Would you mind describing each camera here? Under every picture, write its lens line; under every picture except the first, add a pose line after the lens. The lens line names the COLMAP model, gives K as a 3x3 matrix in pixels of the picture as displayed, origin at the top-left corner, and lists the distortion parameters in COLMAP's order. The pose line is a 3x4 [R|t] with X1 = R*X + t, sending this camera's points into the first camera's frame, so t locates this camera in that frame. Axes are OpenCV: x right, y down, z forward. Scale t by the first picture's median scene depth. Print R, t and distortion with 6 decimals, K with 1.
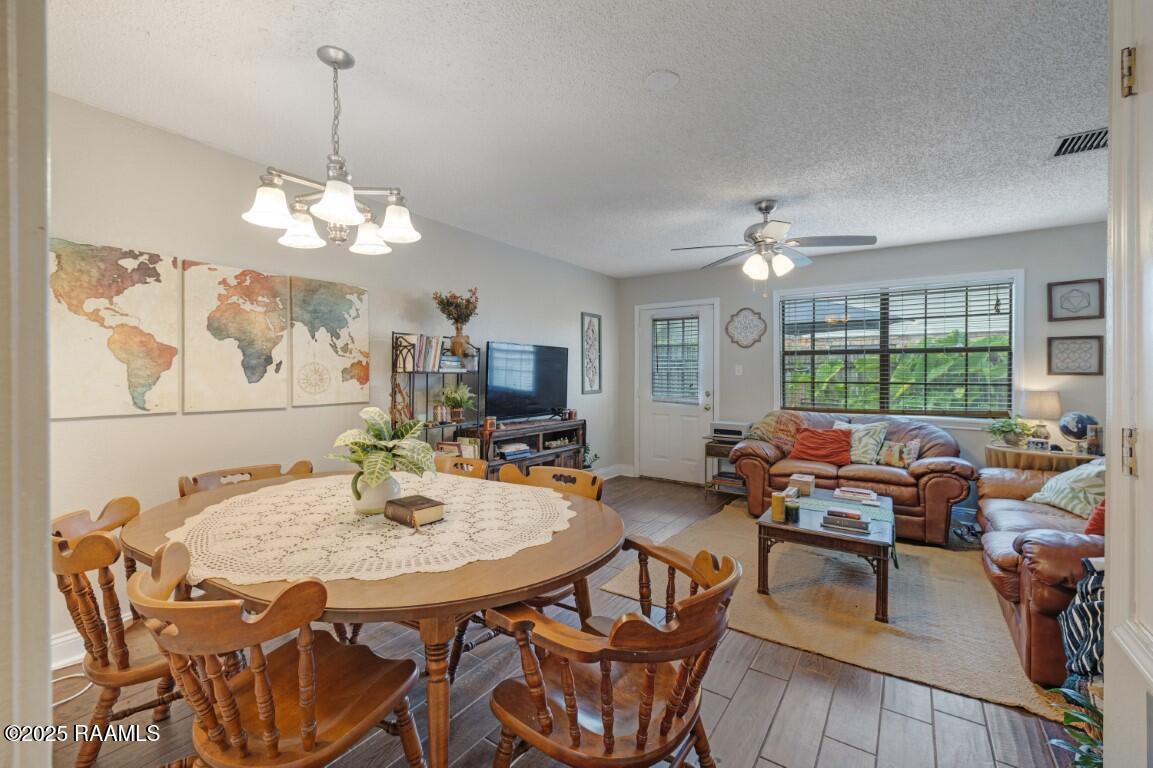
lens RADIAL K [[490.1, 0, 576.9], [0, 490.1, 381.3], [0, 0, 1]] dist [0.000679, 0.000081]
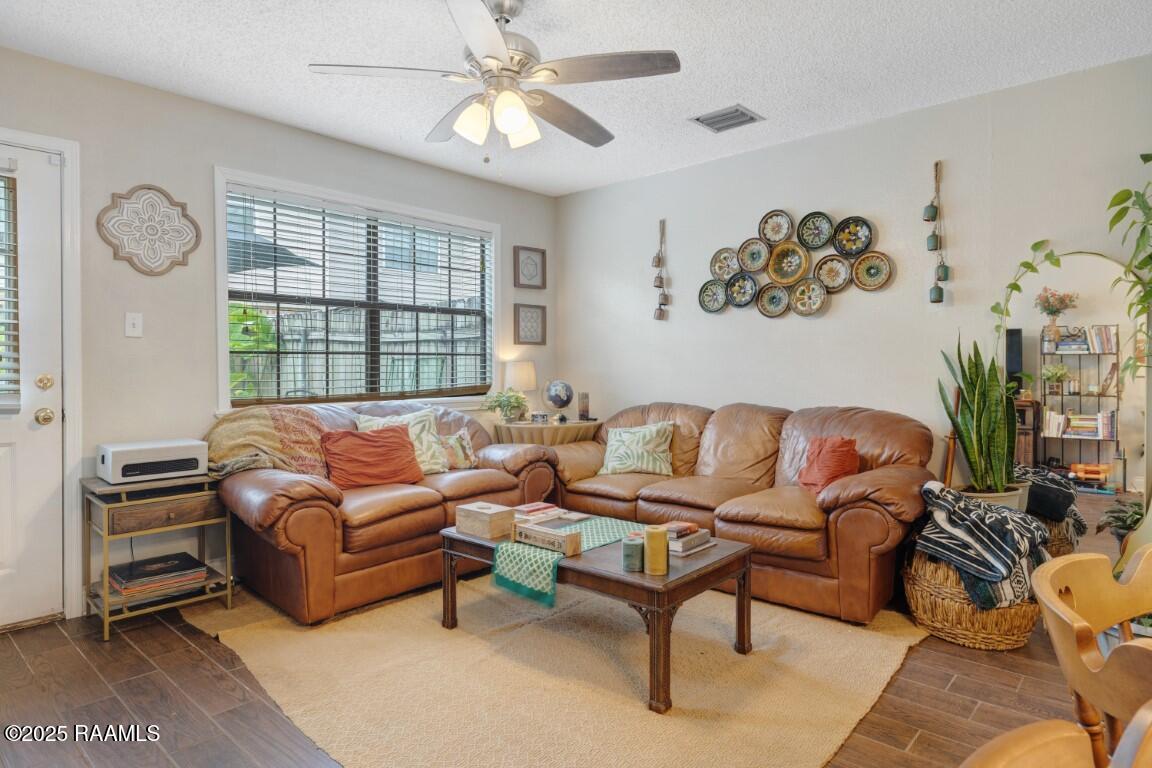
lens RADIAL K [[658.2, 0, 576.5], [0, 658.2, 378.9], [0, 0, 1]] dist [-0.008103, -0.001680]
pose [[0.125552, -0.035686, 0.991445, -0.252455], [0.006449, 0.999361, 0.035154, 0.010031], [-0.992066, 0.001980, 0.125702, 0.658952]]
